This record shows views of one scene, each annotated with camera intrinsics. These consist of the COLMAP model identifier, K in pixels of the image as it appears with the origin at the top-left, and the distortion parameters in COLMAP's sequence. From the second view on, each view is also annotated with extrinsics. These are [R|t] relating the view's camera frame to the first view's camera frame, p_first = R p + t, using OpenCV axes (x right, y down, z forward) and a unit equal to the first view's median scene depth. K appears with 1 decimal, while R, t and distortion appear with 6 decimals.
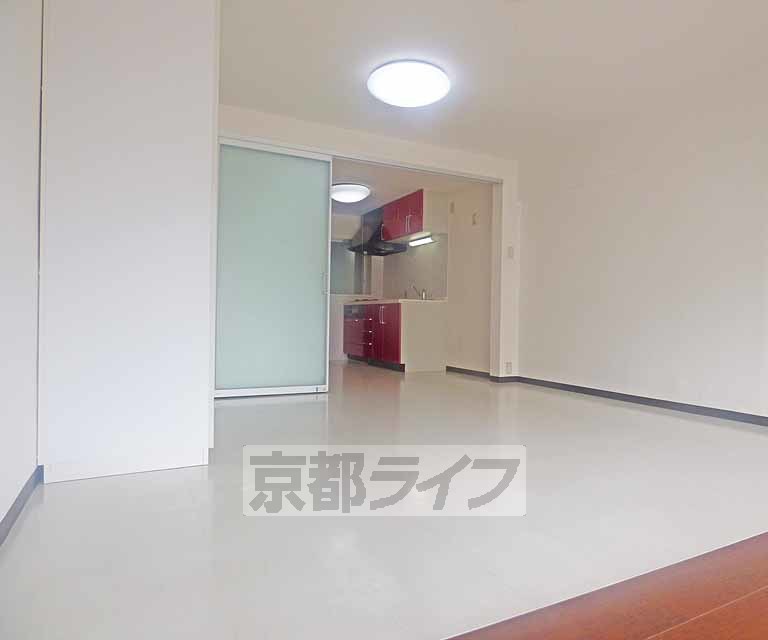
lens RADIAL K [[506.7, 0, 384.0], [0, 506.7, 320.0], [0, 0, 1]] dist [-0.000069, 0.000063]
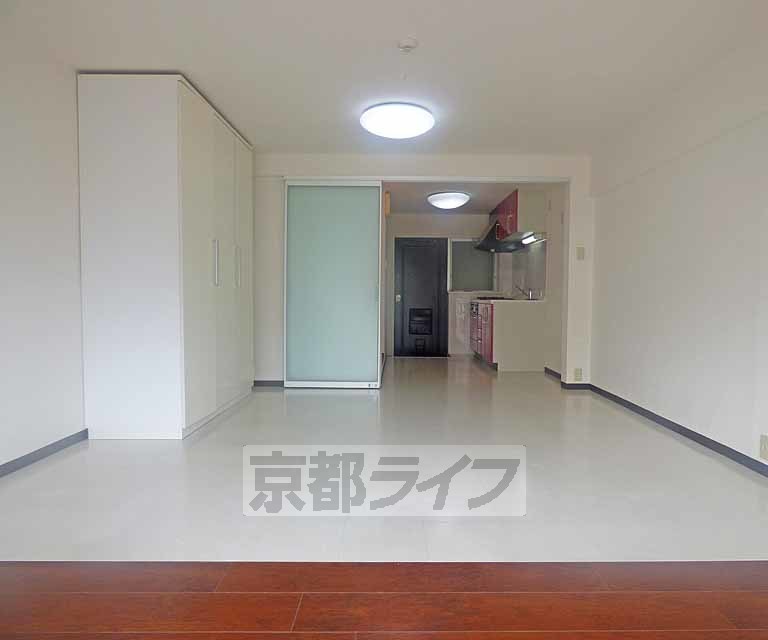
lens RADIAL K [[499.4, 0, 384.0], [0, 499.4, 320.0], [0, 0, 1]] dist [-0.004993, -0.001139]
pose [[0.900027, 0.008341, -0.435754, 0.325382], [0.005992, 0.999486, 0.031509, -0.040523], [0.435792, -0.030970, 0.899514, -0.009985]]
